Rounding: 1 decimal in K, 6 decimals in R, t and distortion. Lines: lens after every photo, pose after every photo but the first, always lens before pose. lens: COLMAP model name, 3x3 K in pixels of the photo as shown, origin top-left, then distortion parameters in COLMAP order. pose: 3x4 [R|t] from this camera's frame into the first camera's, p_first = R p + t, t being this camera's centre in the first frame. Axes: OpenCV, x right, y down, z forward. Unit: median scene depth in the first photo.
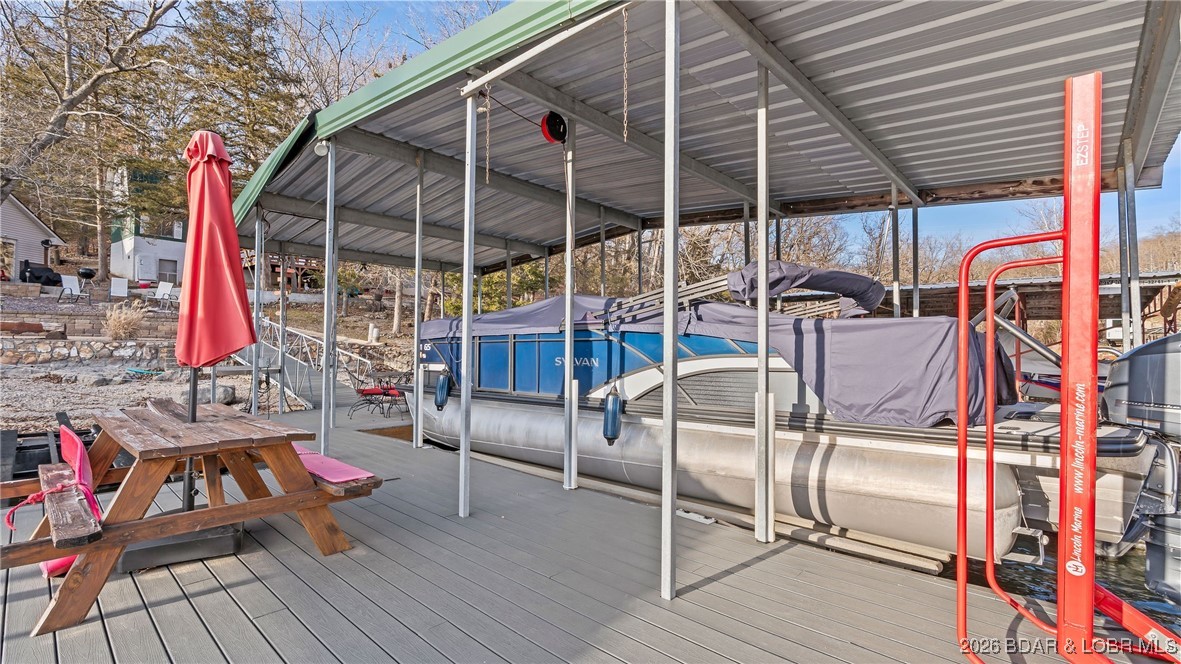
lens RADIAL K [[527.6, 0, 586.1], [0, 527.6, 332.3], [0, 0, 1]] dist [-0.002644, 0.000104]
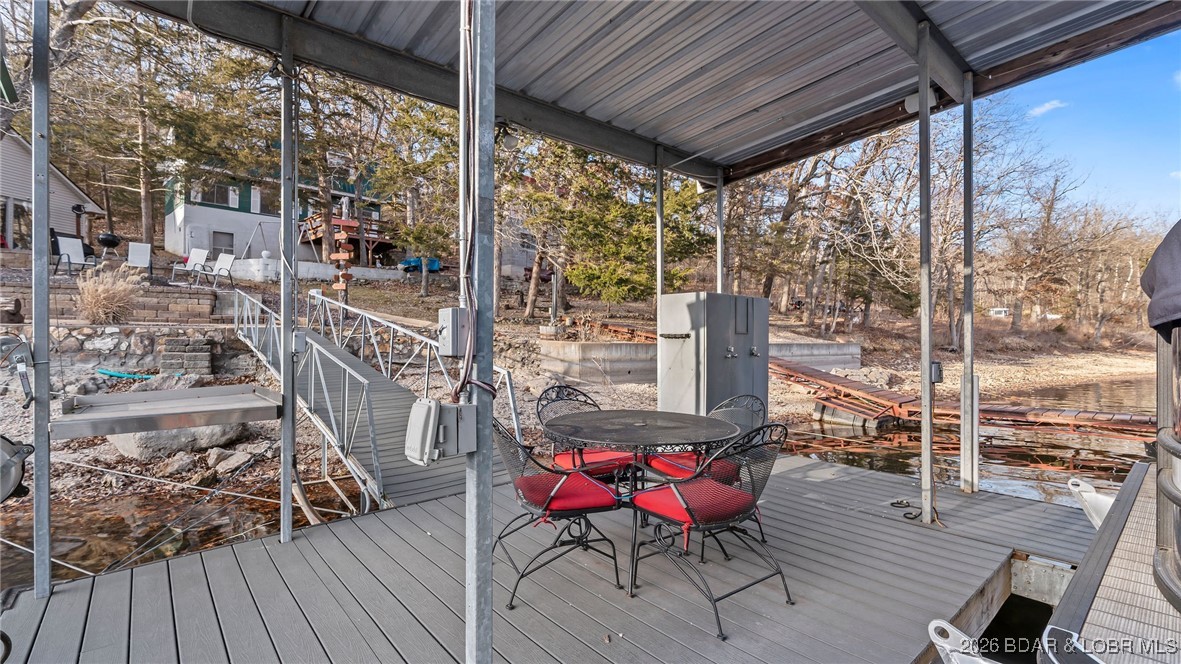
lens RADIAL K [[527.6, 0, 586.1], [0, 527.6, 332.3], [0, 0, 1]] dist [-0.002644, 0.000104]
pose [[0.993044, 0.001799, -0.117731, -0.187914], [0.000704, 0.999775, 0.021219, 0.009616], [0.117743, -0.021154, 0.992819, 0.370164]]
